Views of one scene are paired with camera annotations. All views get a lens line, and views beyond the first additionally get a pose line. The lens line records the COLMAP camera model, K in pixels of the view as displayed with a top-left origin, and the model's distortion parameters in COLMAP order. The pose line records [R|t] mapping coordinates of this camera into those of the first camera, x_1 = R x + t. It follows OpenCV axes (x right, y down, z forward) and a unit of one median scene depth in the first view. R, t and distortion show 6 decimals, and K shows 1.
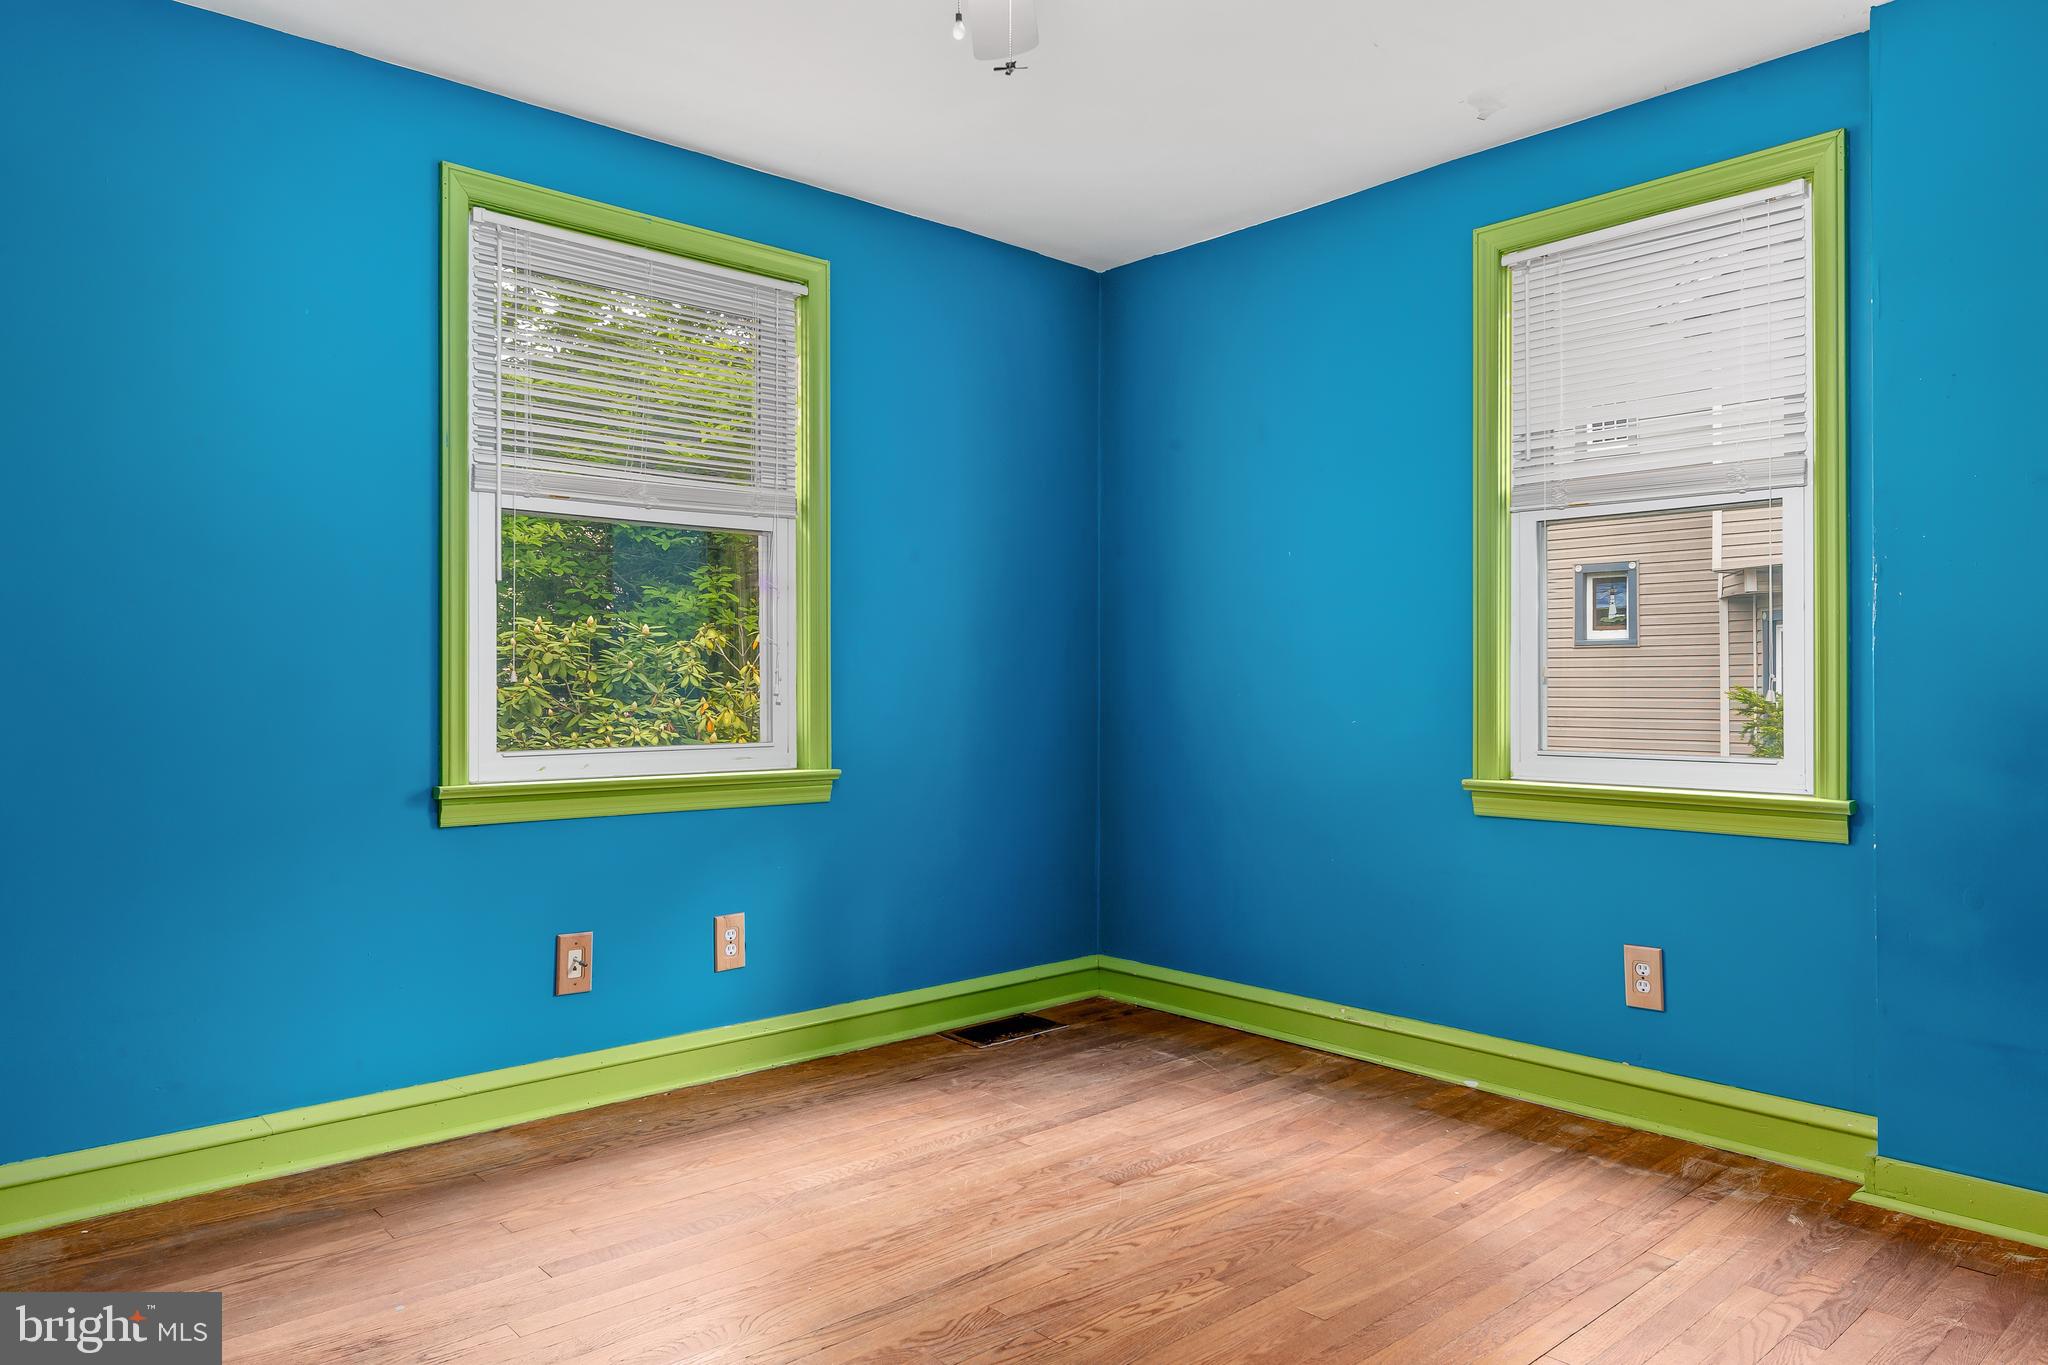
lens RADIAL K [[1338.7, 0, 1022.3], [0, 1338.7, 673.1], [0, 0, 1]] dist [0.017223, -0.005704]
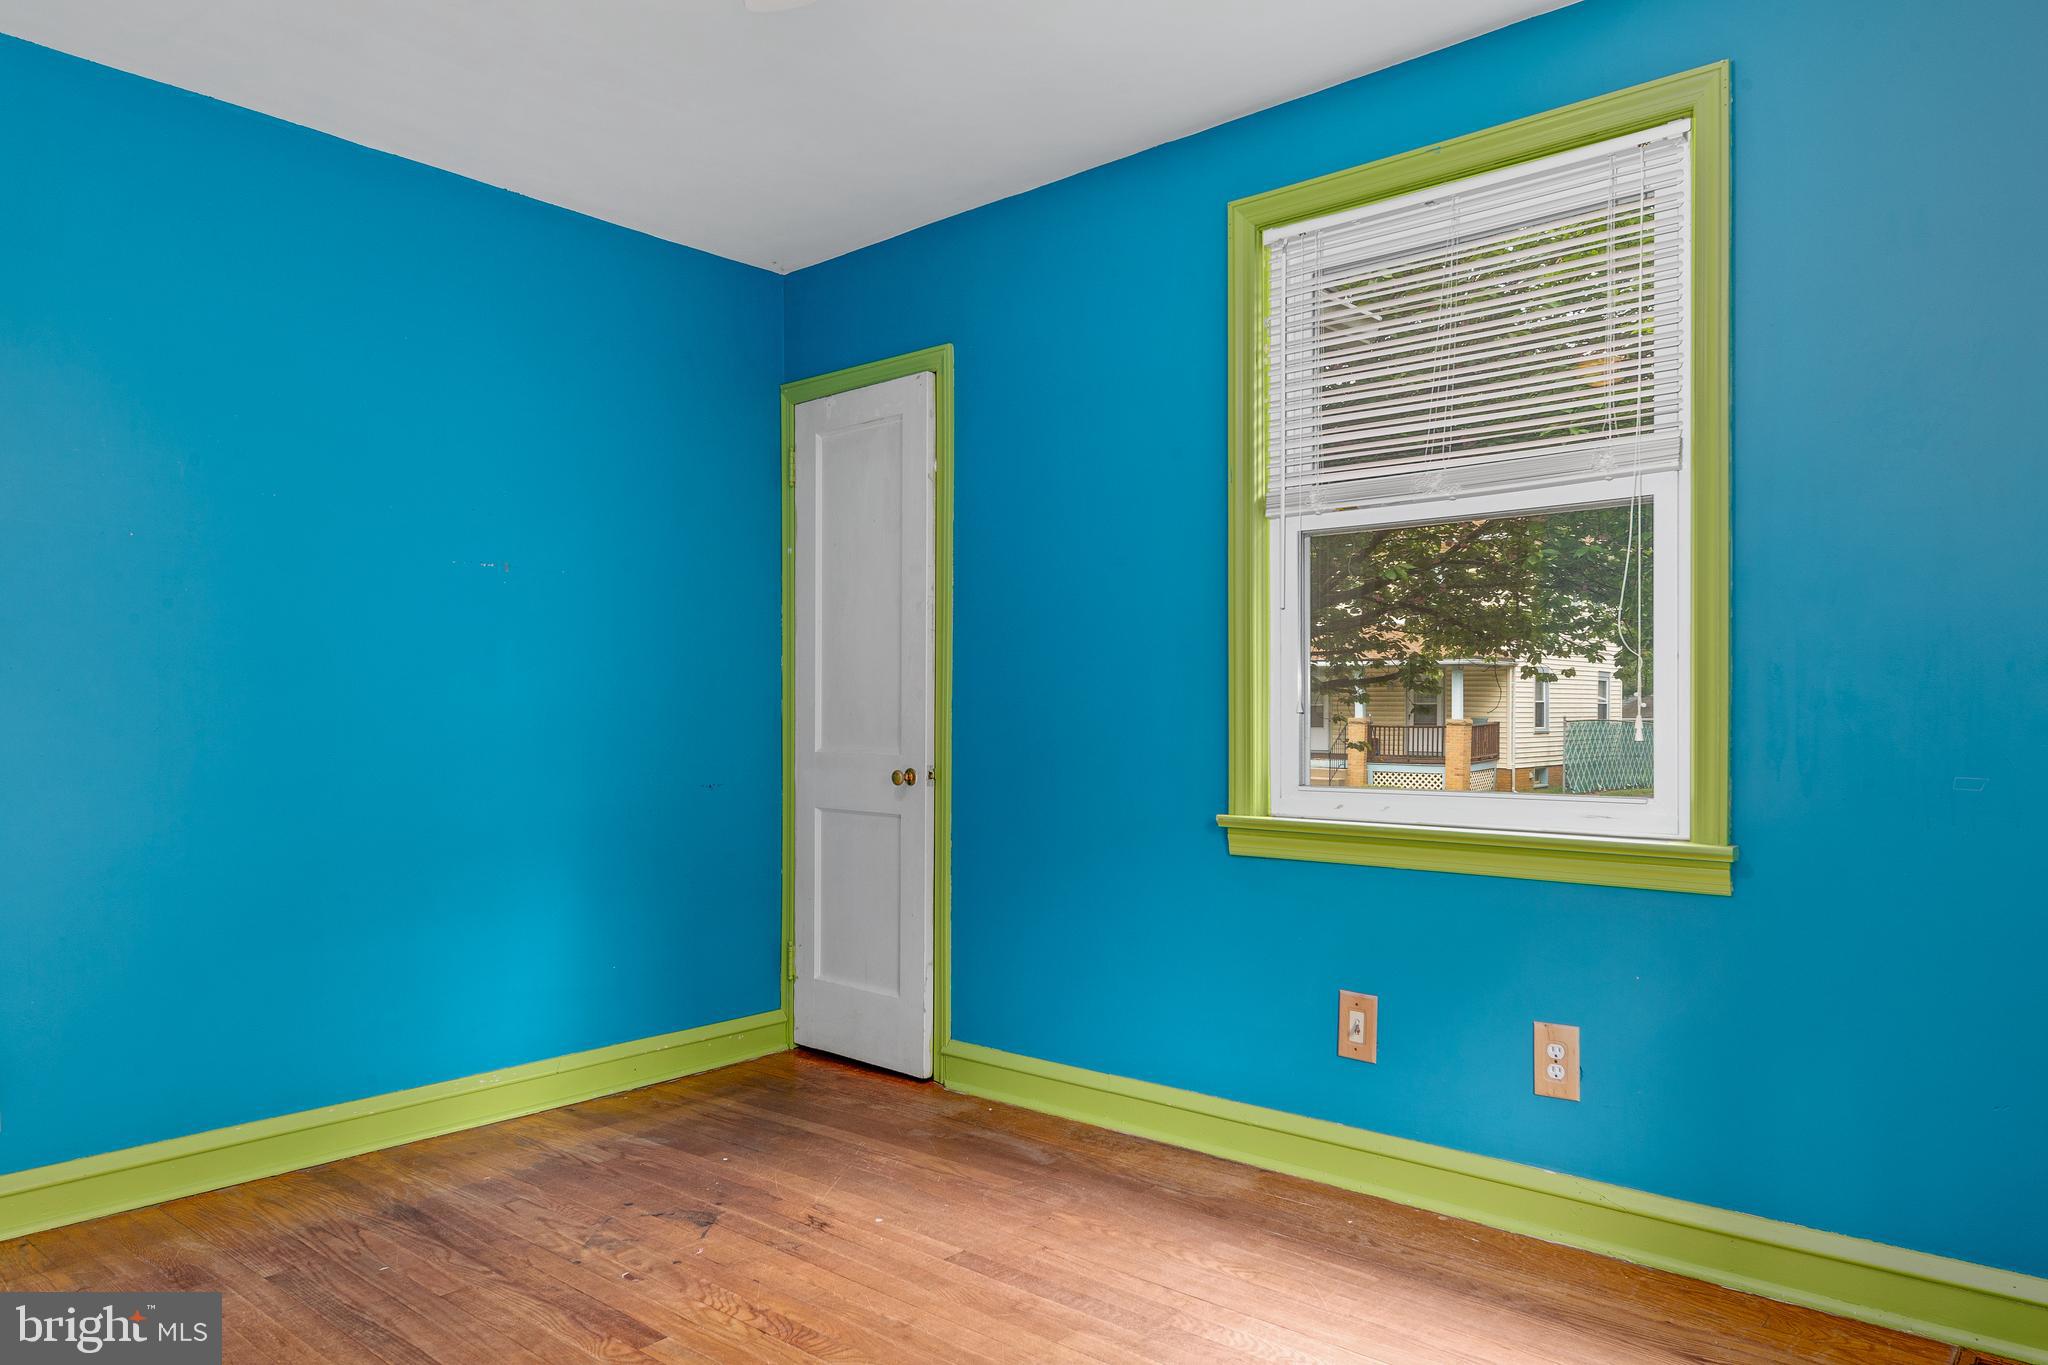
lens RADIAL K [[1338.7, 0, 1030.0], [0, 1338.7, 734.3], [0, 0, 1]] dist [0.017223, -0.005704]
pose [[0.135928, 0.010222, -0.990666, 0.525463], [0.005574, 0.999923, 0.011082, 0.009828], [0.990703, -0.007029, 0.135860, 0.667148]]
